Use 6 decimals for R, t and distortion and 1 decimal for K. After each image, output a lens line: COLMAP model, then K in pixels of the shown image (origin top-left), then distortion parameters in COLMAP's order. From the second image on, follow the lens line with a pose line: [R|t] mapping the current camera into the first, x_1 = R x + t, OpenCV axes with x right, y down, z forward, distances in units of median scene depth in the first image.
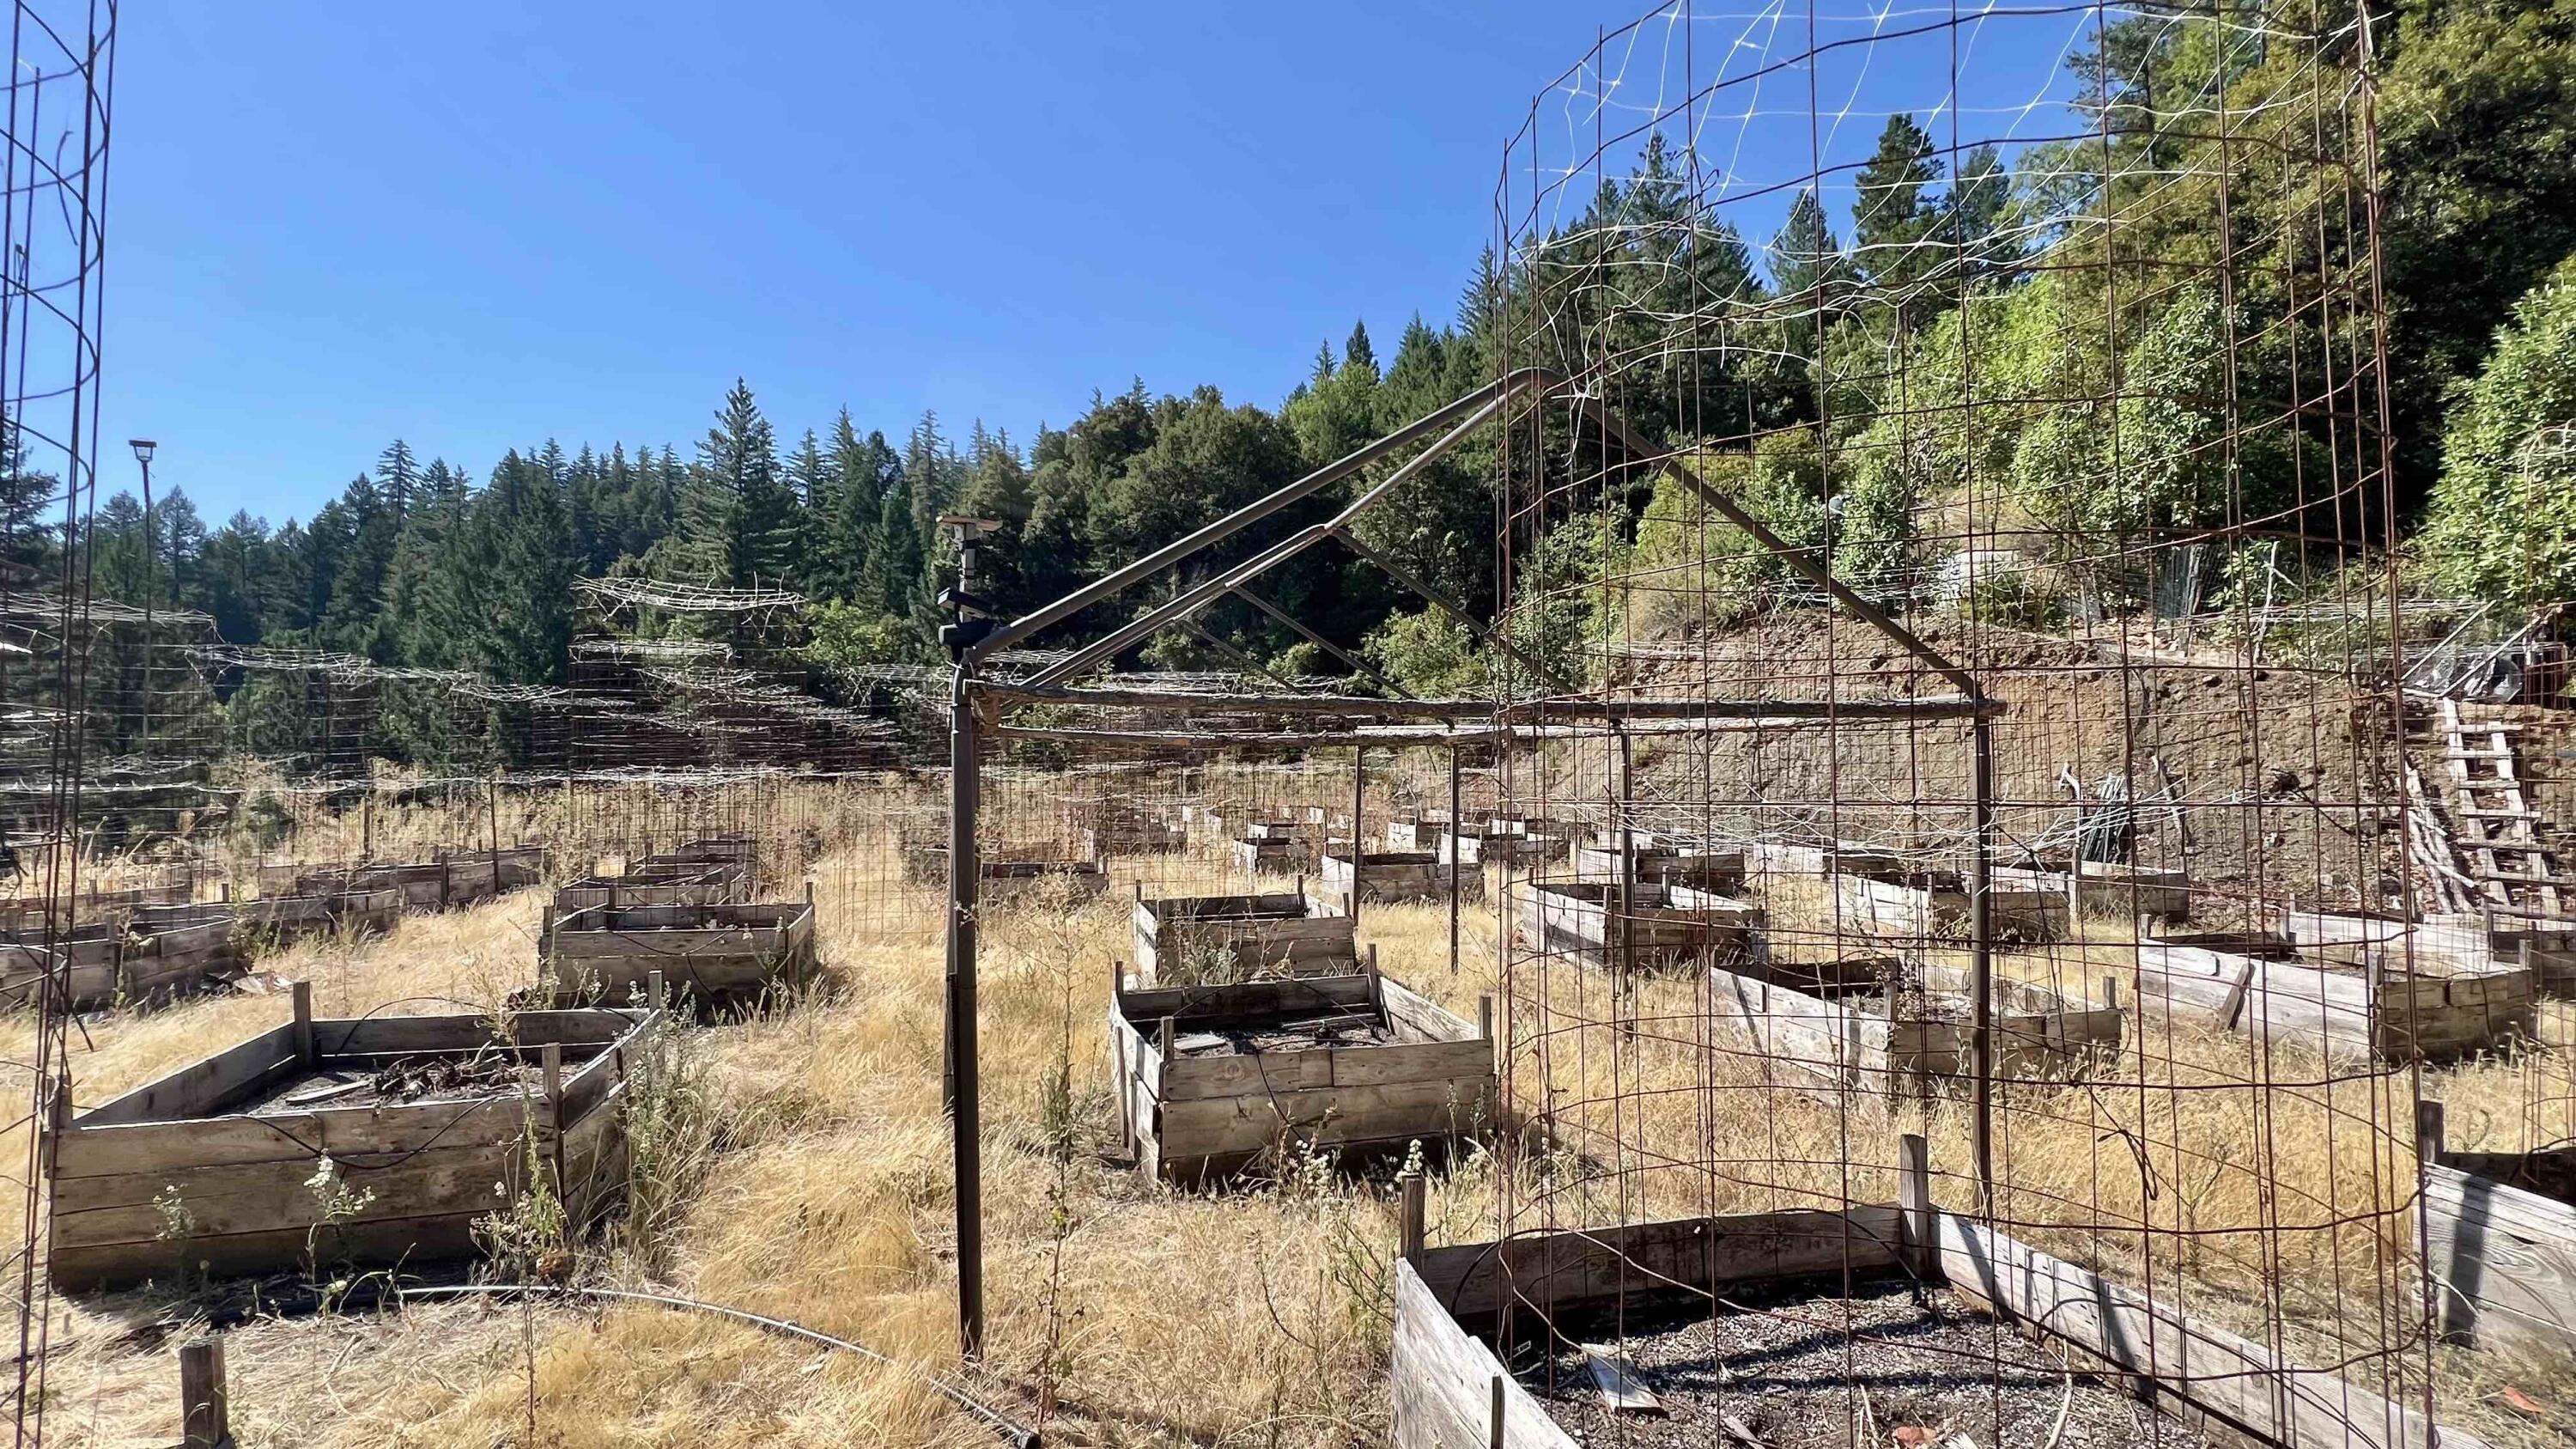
lens RADIAL K [[1163.0, 0, 1276.0], [0, 1163.0, 730.7], [0, 0, 1]] dist [-0.002002, -0.000317]
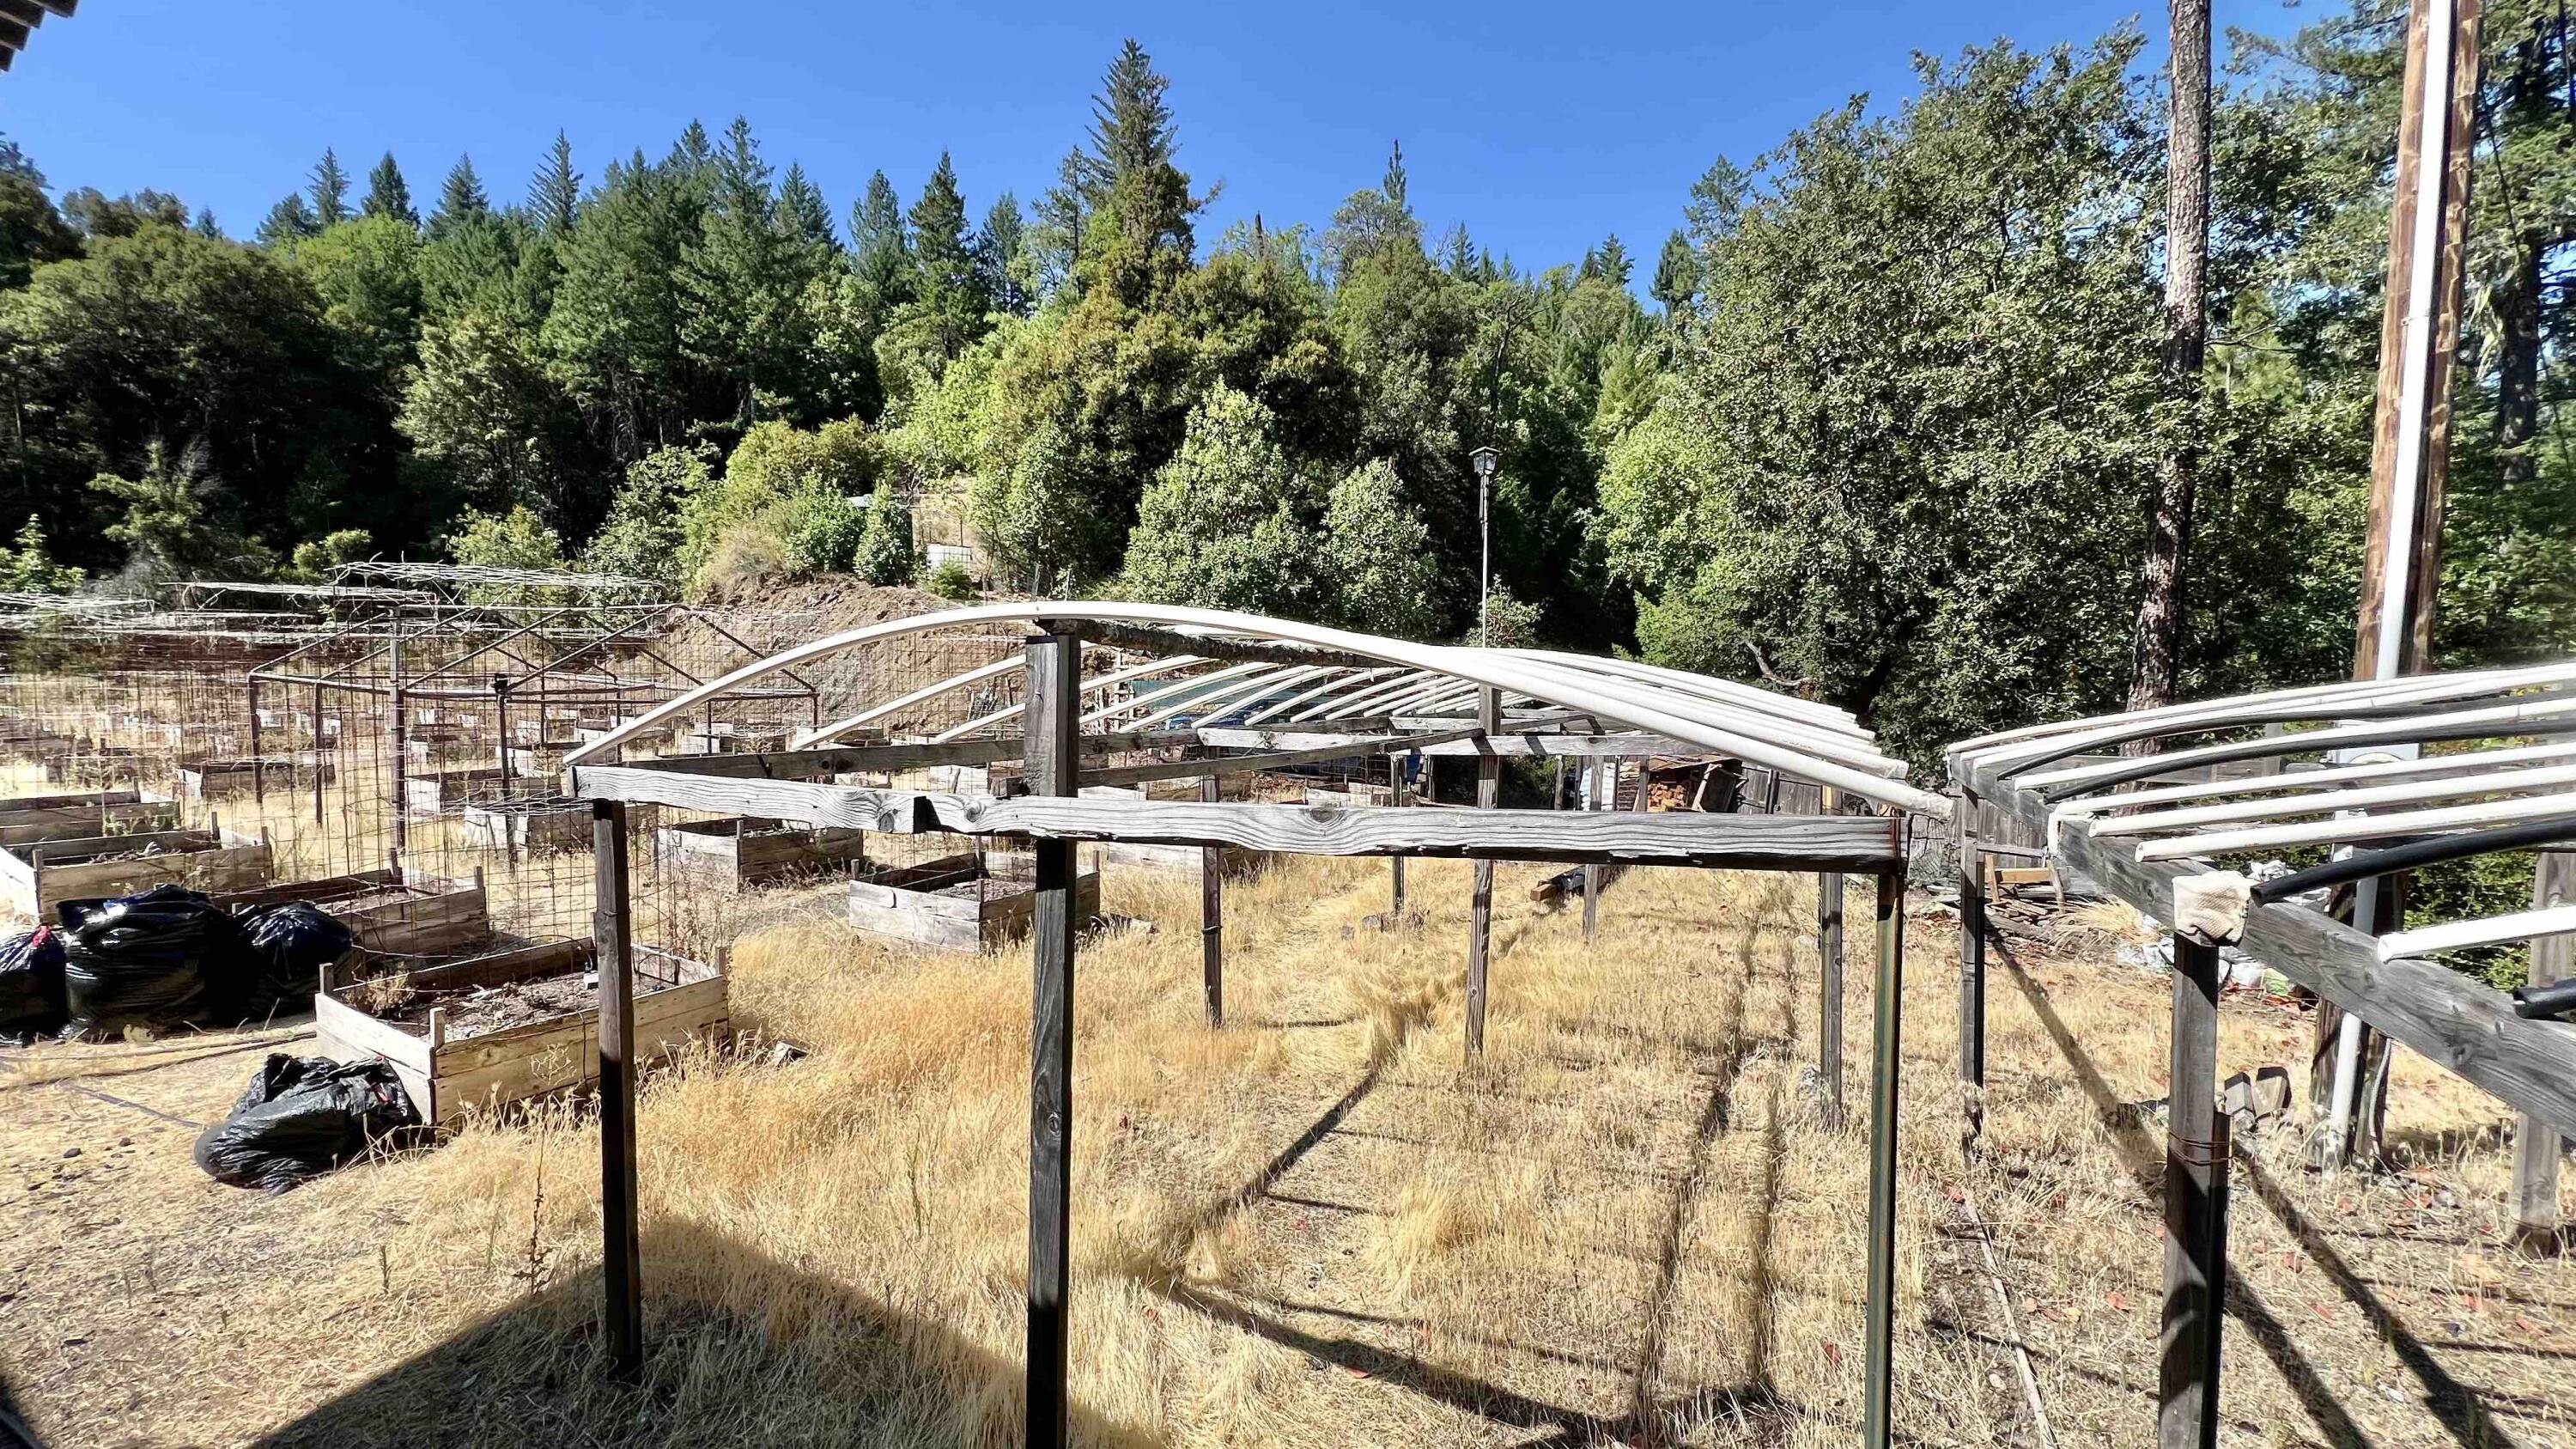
lens RADIAL K [[1016.8, 0, 1279.8], [0, 1016.8, 736.7], [0, 0, 1]] dist [-0.001426, 0.000173]
pose [[0.702279, -0.040244, 0.710764, -0.040935], [-0.038799, 0.994753, 0.094660, -0.016445], [-0.710844, -0.094054, 0.697032, -0.148577]]
